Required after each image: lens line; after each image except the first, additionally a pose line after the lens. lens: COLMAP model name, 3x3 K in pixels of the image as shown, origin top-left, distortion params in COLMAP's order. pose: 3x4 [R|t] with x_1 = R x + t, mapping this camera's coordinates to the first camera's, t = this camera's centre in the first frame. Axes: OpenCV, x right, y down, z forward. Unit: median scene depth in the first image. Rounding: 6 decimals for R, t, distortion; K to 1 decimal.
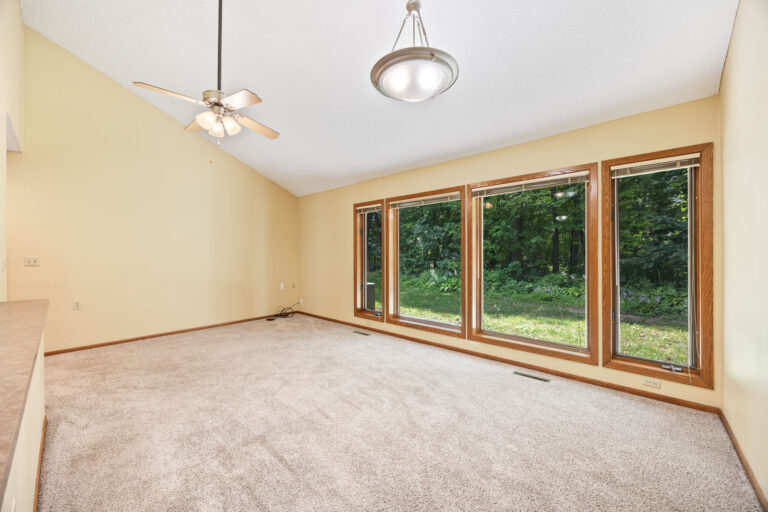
lens RADIAL K [[291.4, 0, 381.4], [0, 291.4, 253.5], [0, 0, 1]] dist [-0.002681, -0.000492]
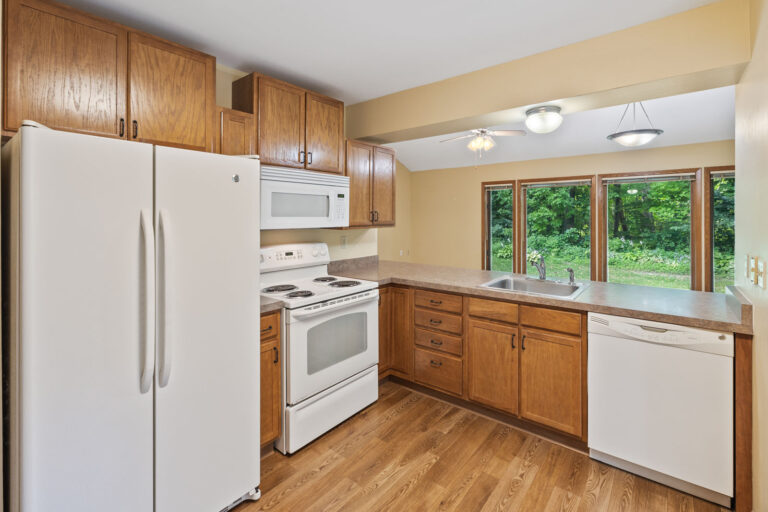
lens RADIAL K [[347.5, 0, 405.4], [0, 347.5, 217.6], [0, 0, 1]] dist [0.005006, 0.000109]
pose [[0.994977, 0.000292, 0.100105, -0.412008], [-0.000877, 0.999983, 0.005802, -0.026735], [-0.100101, -0.005860, 0.994960, -0.277675]]
